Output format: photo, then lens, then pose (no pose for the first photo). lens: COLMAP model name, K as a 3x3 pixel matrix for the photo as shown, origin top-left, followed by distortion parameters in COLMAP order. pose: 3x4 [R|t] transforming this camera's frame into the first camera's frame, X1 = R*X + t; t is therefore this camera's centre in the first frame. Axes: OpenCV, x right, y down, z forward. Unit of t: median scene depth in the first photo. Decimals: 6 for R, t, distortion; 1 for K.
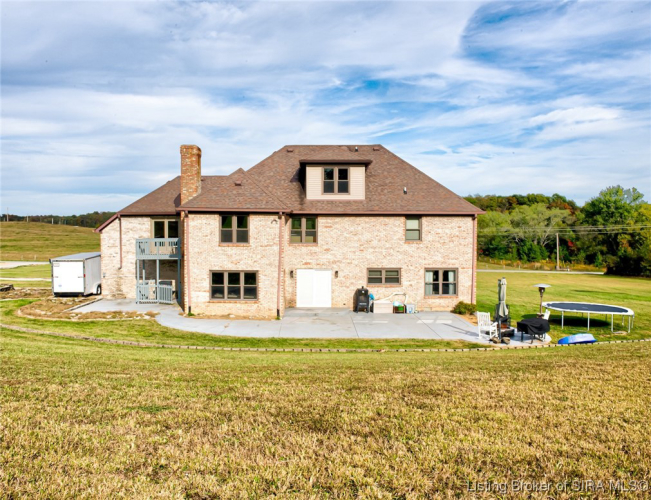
lens RADIAL K [[594.3, 0, 323.8], [0, 594.3, 248.1], [0, 0, 1]] dist [-0.050791, 0.000000]
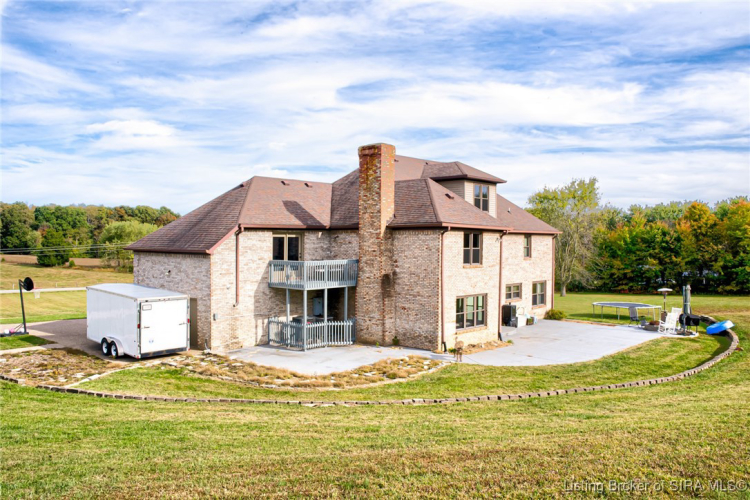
lens RADIAL K [[577.9, 0, 381.6], [0, 577.9, 282.8], [0, 0, 1]] dist [-0.012070, 0.012359]
pose [[0.686255, -0.050808, 0.725585, -0.797189], [0.021745, 0.998545, 0.049355, -0.023828], [-0.727036, -0.018092, 0.686361, 0.462367]]
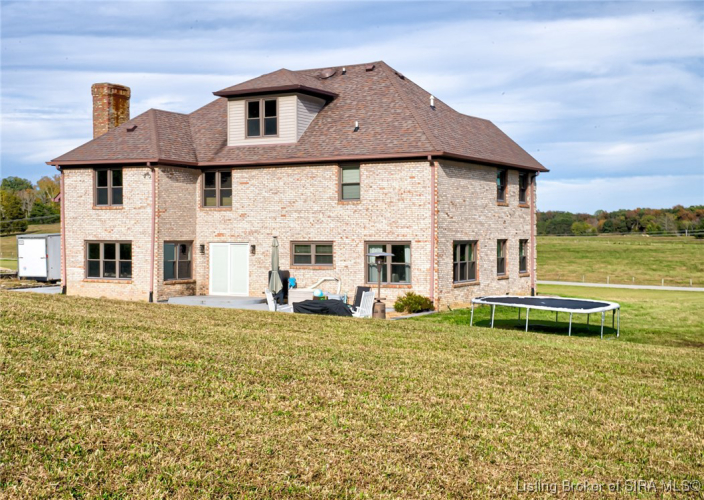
lens RADIAL K [[986.9, 0, 352.5], [0, 986.9, 250.9], [0, 0, 1]] dist [0.032592, 0.000000]
pose [[0.866582, 0.003522, -0.499022, 0.701339], [-0.013136, 0.999790, -0.015755, 0.061461], [0.498861, 0.020208, 0.866446, 0.040041]]
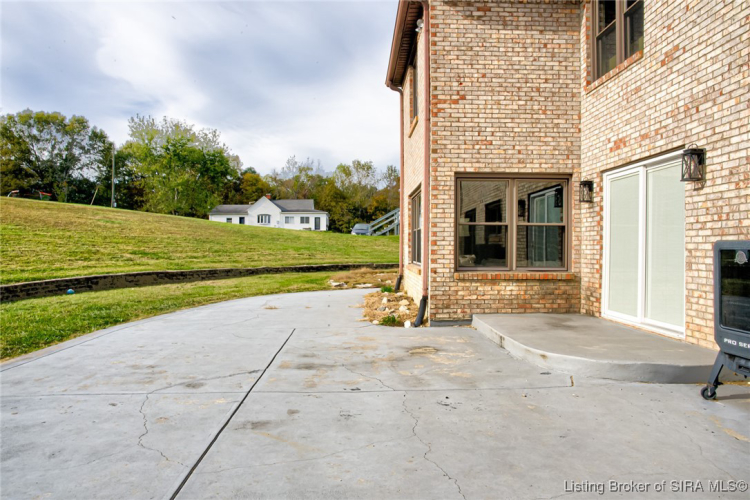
lens RADIAL K [[508.8, 0, 374.9], [0, 508.8, 246.3], [0, 0, 1]] dist [-0.006516, -0.000483]
pose [[0.031744, -0.009859, -0.999447, 0.175661], [-0.033939, 0.999364, -0.010936, 0.073122], [0.998920, 0.034267, 0.031389, 0.882731]]
